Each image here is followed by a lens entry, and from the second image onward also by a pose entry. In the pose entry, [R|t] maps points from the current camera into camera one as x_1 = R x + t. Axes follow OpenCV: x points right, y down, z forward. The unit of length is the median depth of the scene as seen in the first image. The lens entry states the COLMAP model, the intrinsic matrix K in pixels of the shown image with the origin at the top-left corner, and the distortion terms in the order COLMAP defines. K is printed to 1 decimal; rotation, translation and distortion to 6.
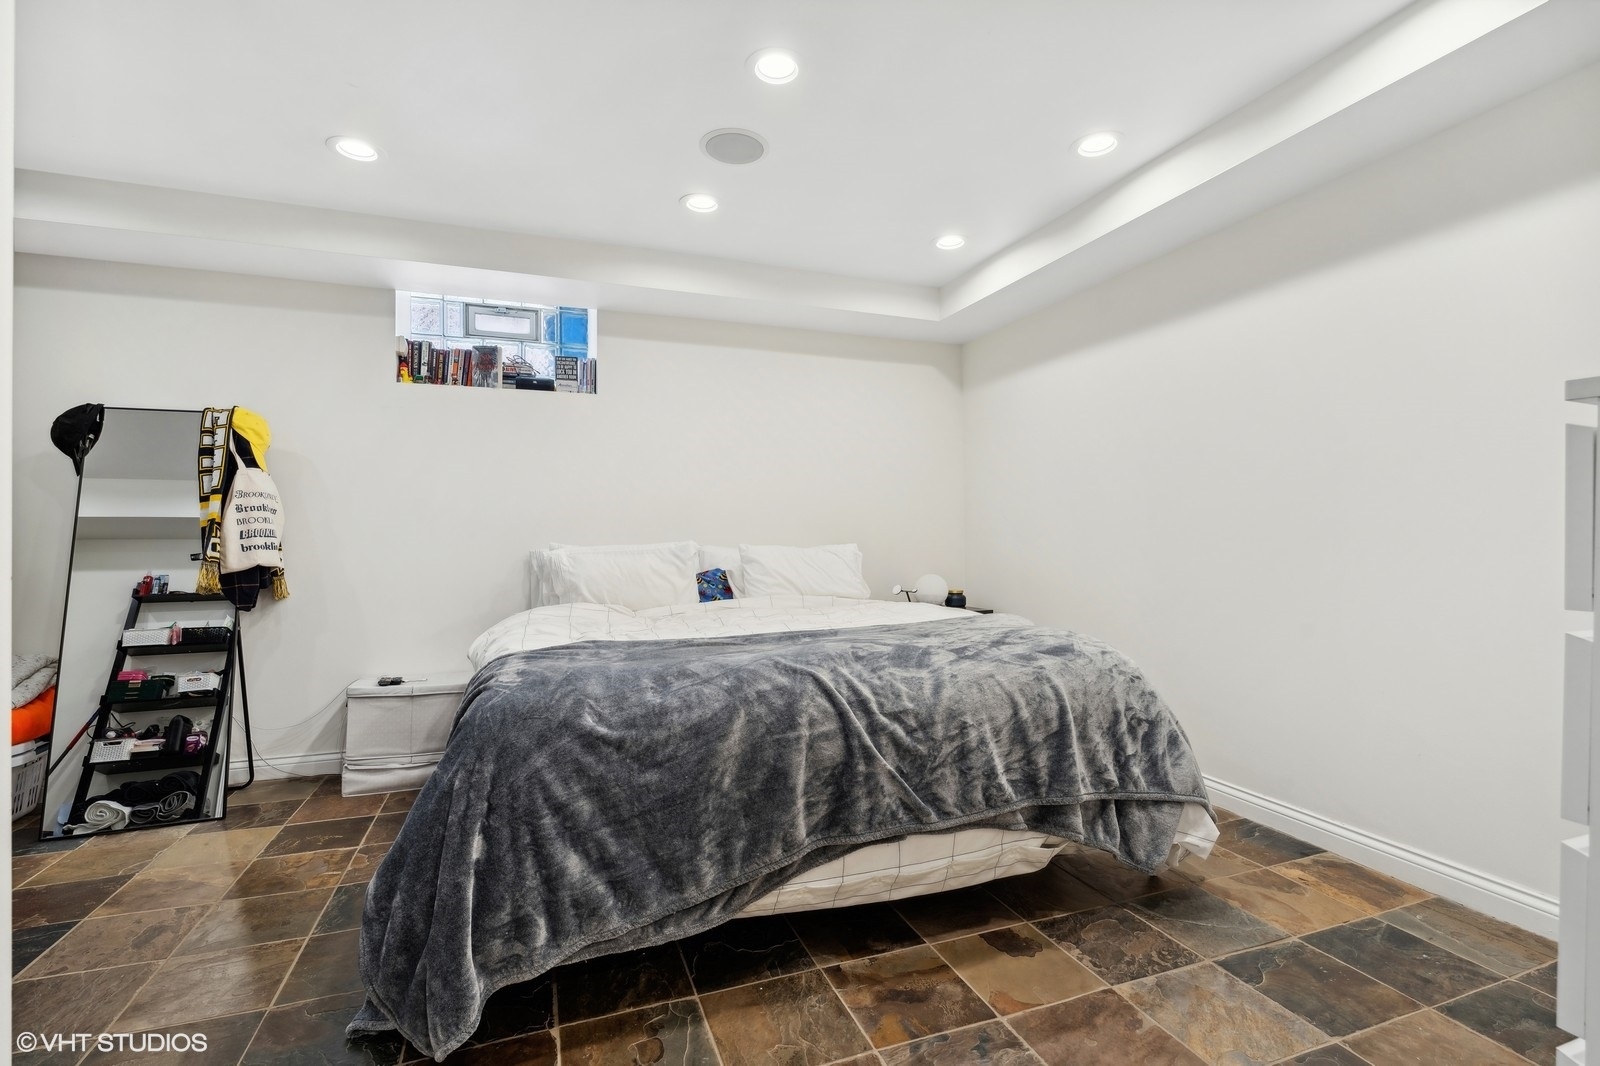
lens RADIAL K [[725.7, 0, 796.6], [0, 725.7, 529.3], [0, 0, 1]] dist [-0.005692, 0.000381]
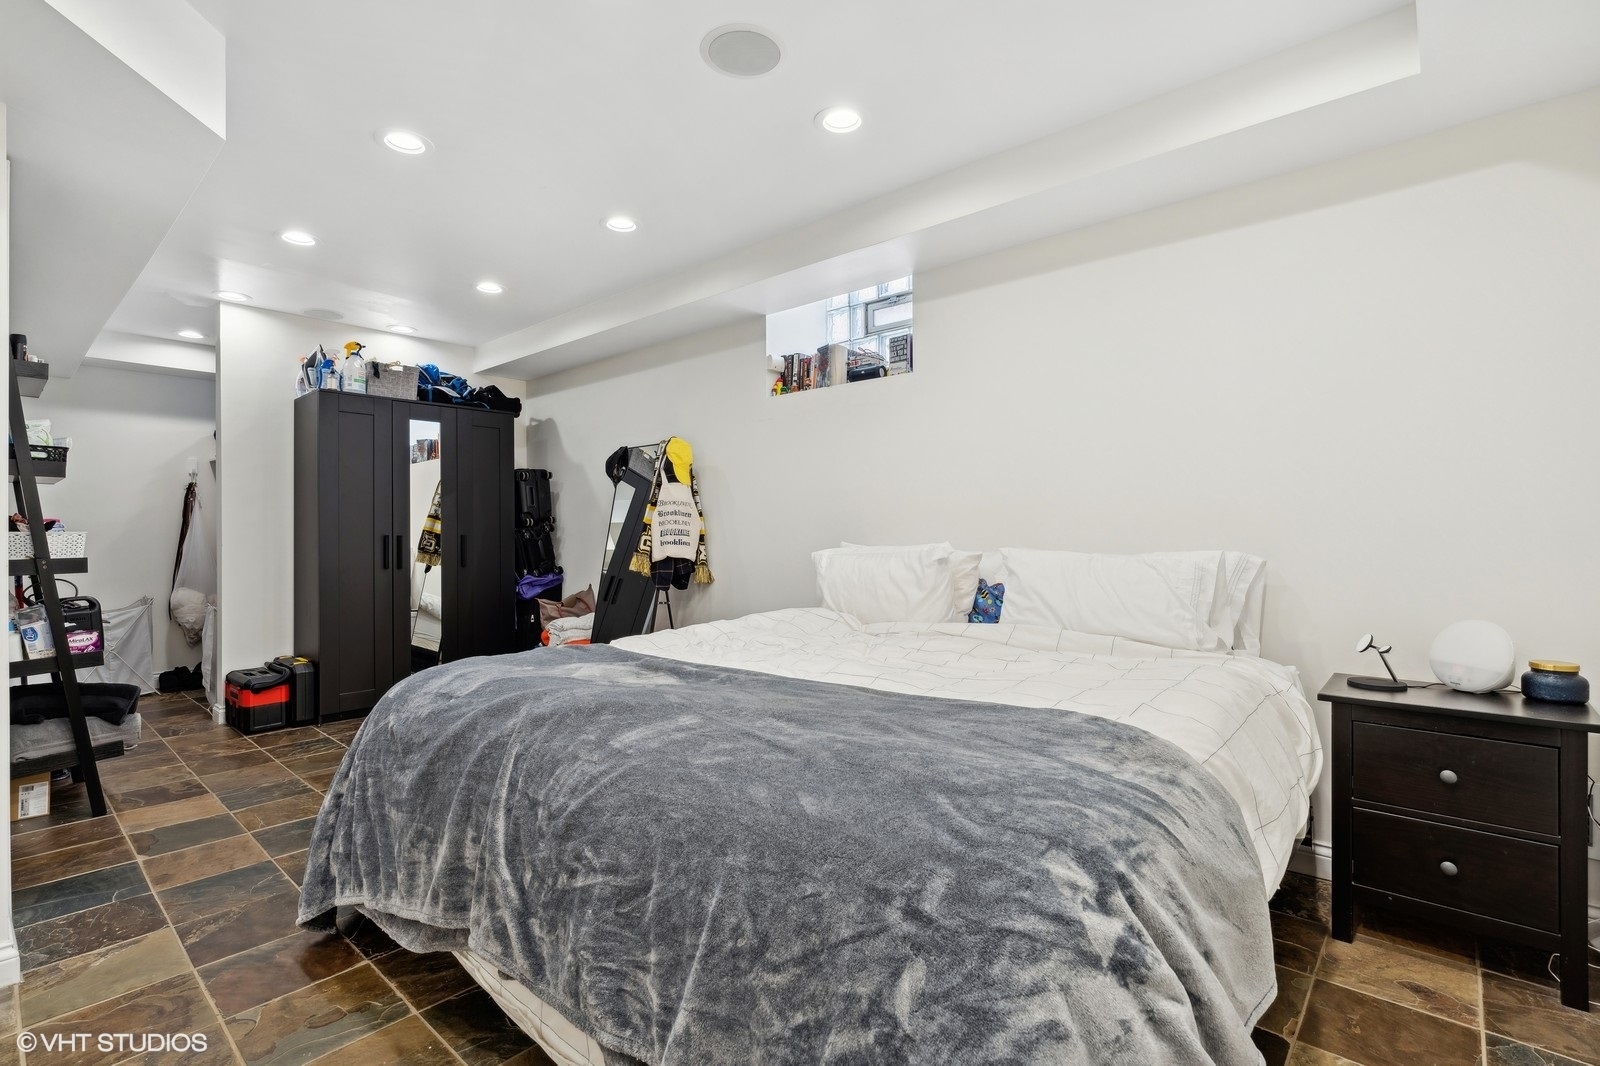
lens RADIAL K [[746.5, 0, 780.9], [0, 746.5, 531.3], [0, 0, 1]] dist [-0.004884, -0.000422]
pose [[0.463880, 0.002924, -0.885893, 0.510001], [0.012996, 0.999864, 0.010105, -0.006804], [0.885803, -0.016201, 0.463779, 0.506529]]
